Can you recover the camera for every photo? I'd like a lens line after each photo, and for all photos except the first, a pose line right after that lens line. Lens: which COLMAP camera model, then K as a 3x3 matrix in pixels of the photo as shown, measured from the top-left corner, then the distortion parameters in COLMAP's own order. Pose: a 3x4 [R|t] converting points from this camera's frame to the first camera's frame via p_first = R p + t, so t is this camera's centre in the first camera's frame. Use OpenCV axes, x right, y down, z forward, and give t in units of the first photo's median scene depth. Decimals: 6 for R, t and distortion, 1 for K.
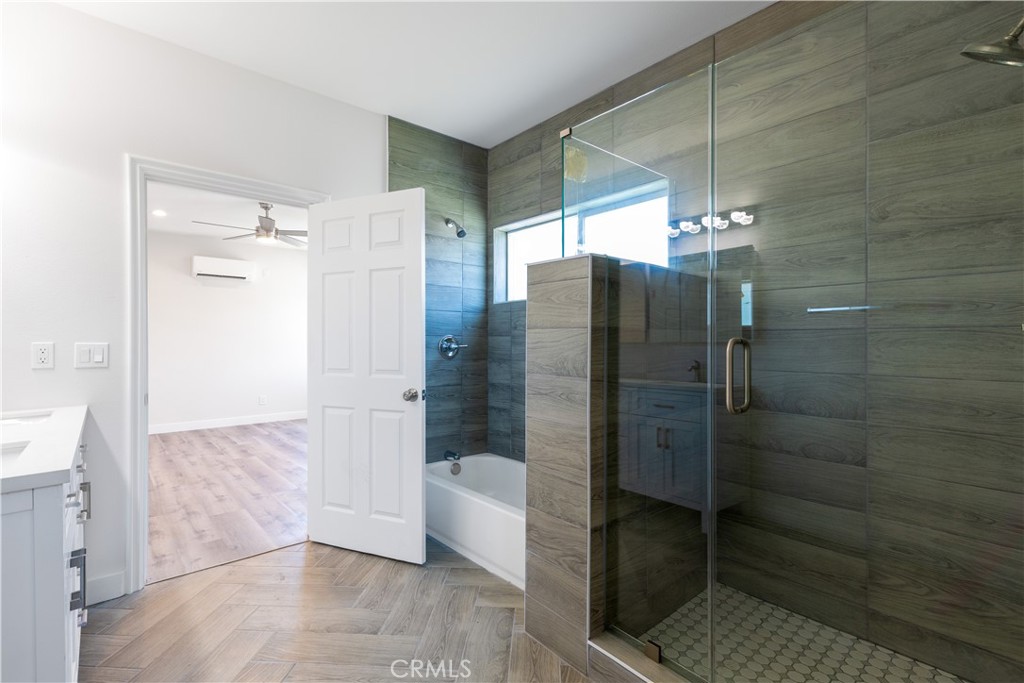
lens RADIAL K [[469.4, 0, 504.9], [0, 469.4, 341.5], [0, 0, 1]] dist [0.009981, -0.002052]
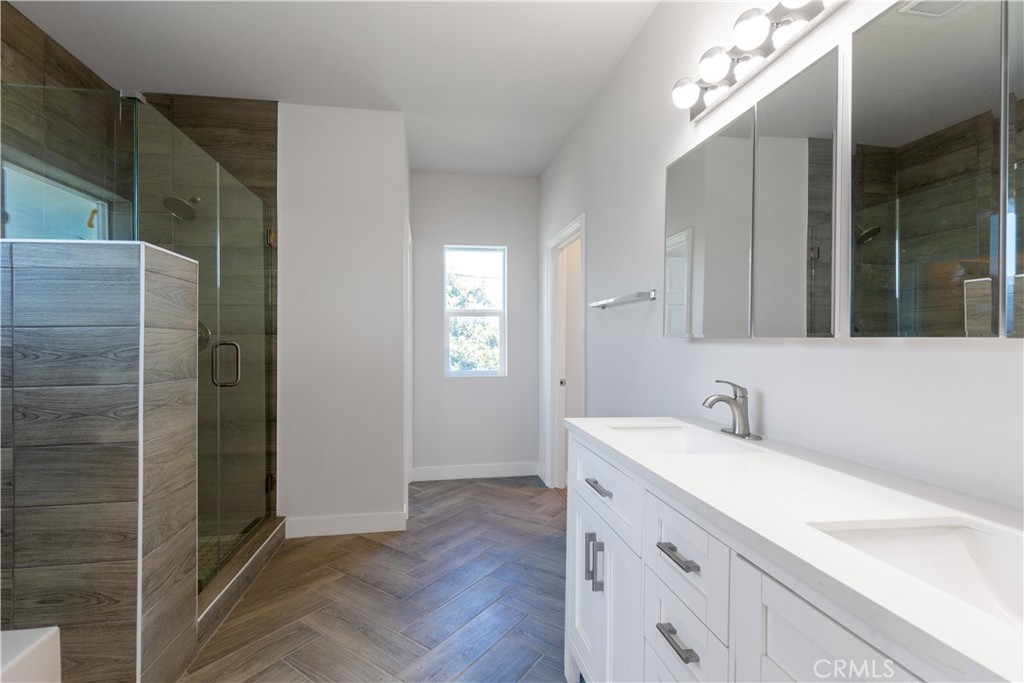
lens RADIAL K [[469.4, 0, 510.4], [0, 469.4, 346.0], [0, 0, 1]] dist [0.009981, -0.002052]
pose [[-0.865211, -0.003606, 0.501396, -0.655378], [-0.003517, 0.999993, 0.001122, 0.001170], [-0.501396, -0.000792, -0.865217, 1.048850]]
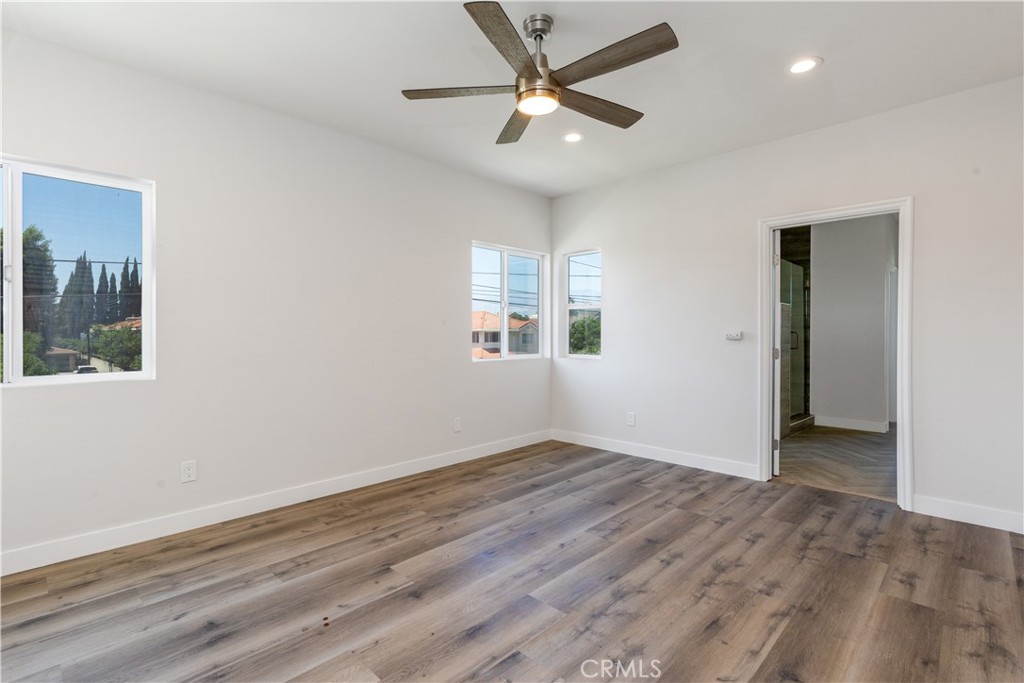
lens RADIAL K [[469.4, 0, 516.3], [0, 469.4, 339.0], [0, 0, 1]] dist [0.009981, -0.002052]
pose [[-0.089606, -0.006284, 0.995958, -1.887418], [-0.002177, 0.999979, 0.006113, 0.020195], [-0.995975, -0.001620, -0.089617, 2.079822]]
